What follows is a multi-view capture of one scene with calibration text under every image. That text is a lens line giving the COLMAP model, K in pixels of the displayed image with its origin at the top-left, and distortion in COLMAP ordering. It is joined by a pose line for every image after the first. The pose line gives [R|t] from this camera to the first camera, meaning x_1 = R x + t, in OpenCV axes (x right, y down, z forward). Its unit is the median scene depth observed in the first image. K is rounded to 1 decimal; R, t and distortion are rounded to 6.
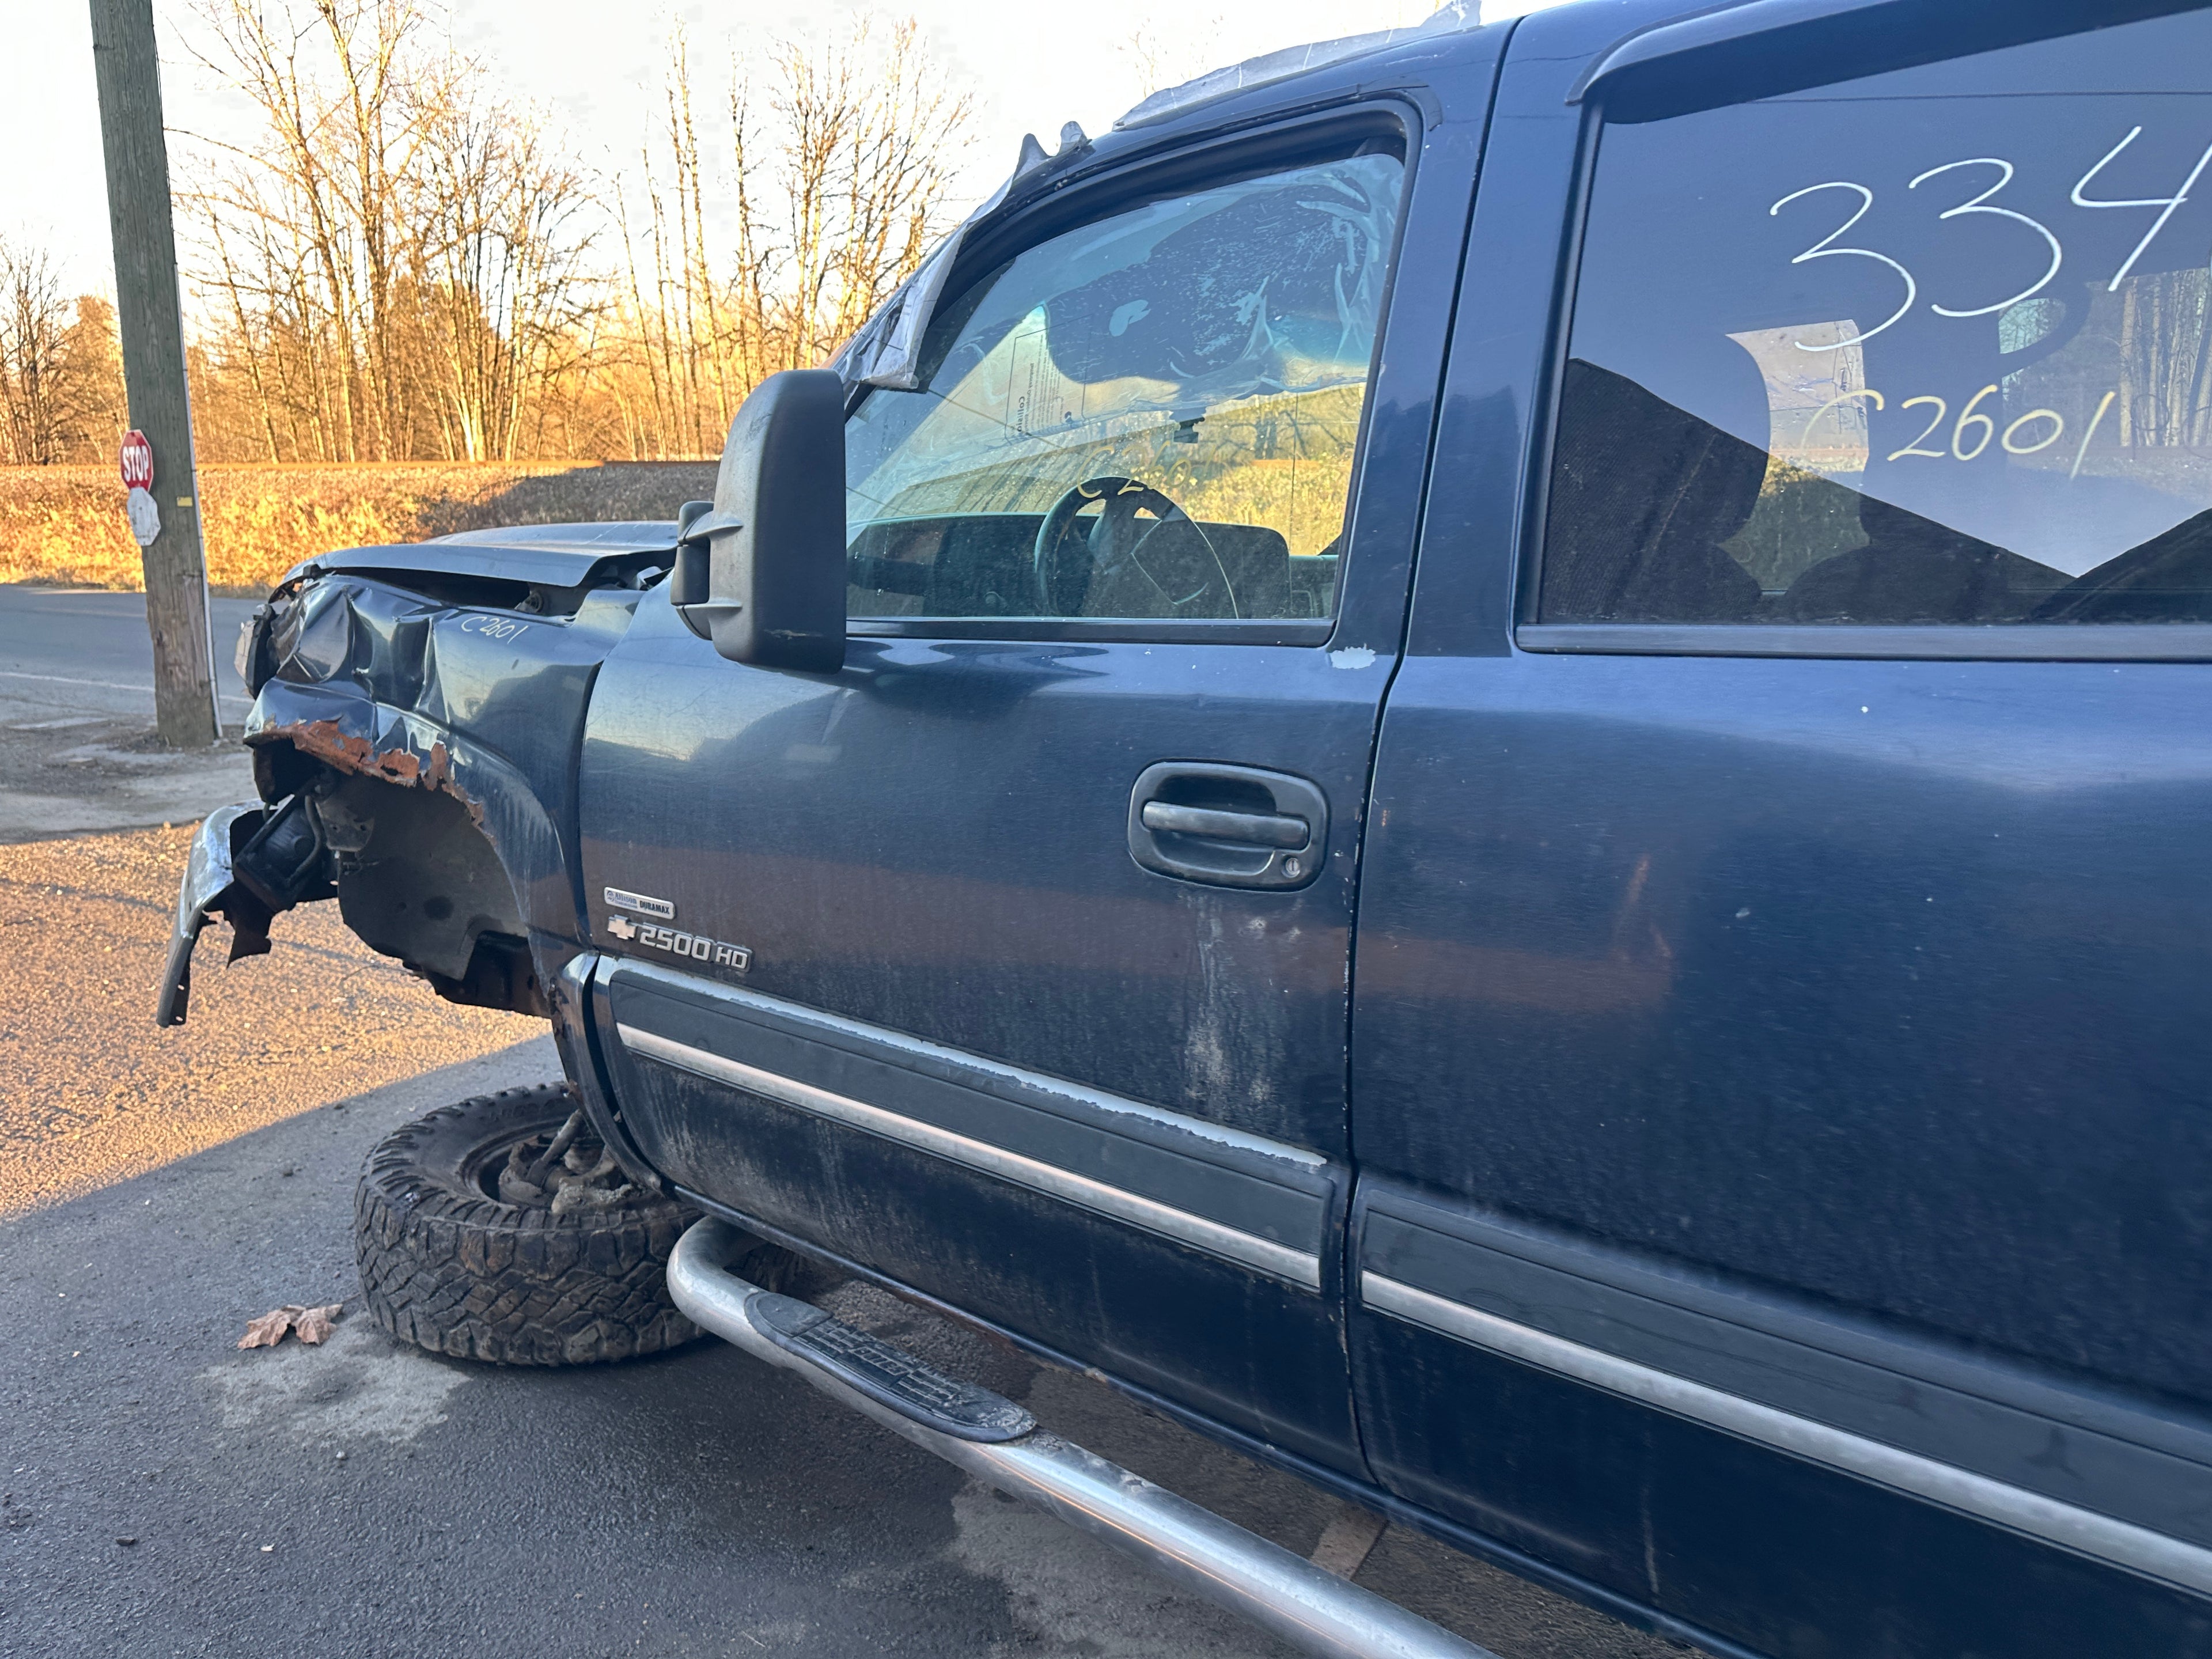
lens RADIAL K [[1563.1, 0, 1103.1], [0, 1563.1, 828.3], [0, 0, 1]] dist [0.044889, -0.056761]
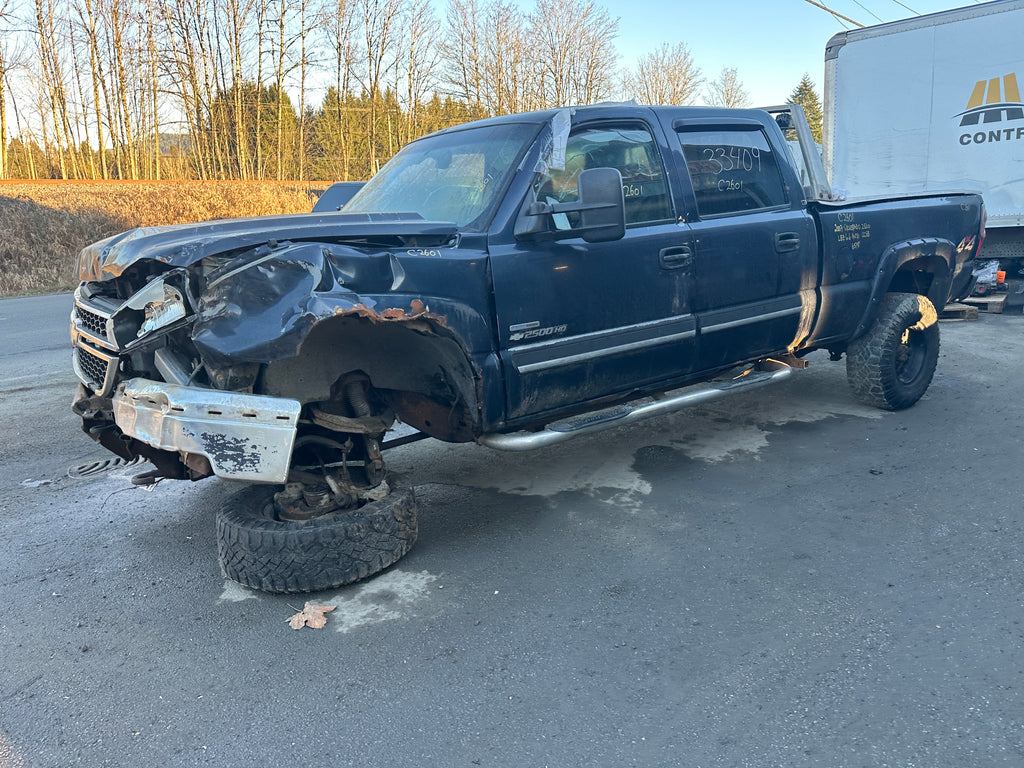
lens RADIAL K [[715.8, 0, 510.6], [0, 715.8, 389.8], [0, 0, 1]] dist [0.052602, -0.064761]
pose [[0.258014, -0.257375, 0.931229, -1.218416], [0.216572, 0.954743, 0.203869, -0.095786], [-0.941555, 0.149077, 0.302077, 0.419092]]
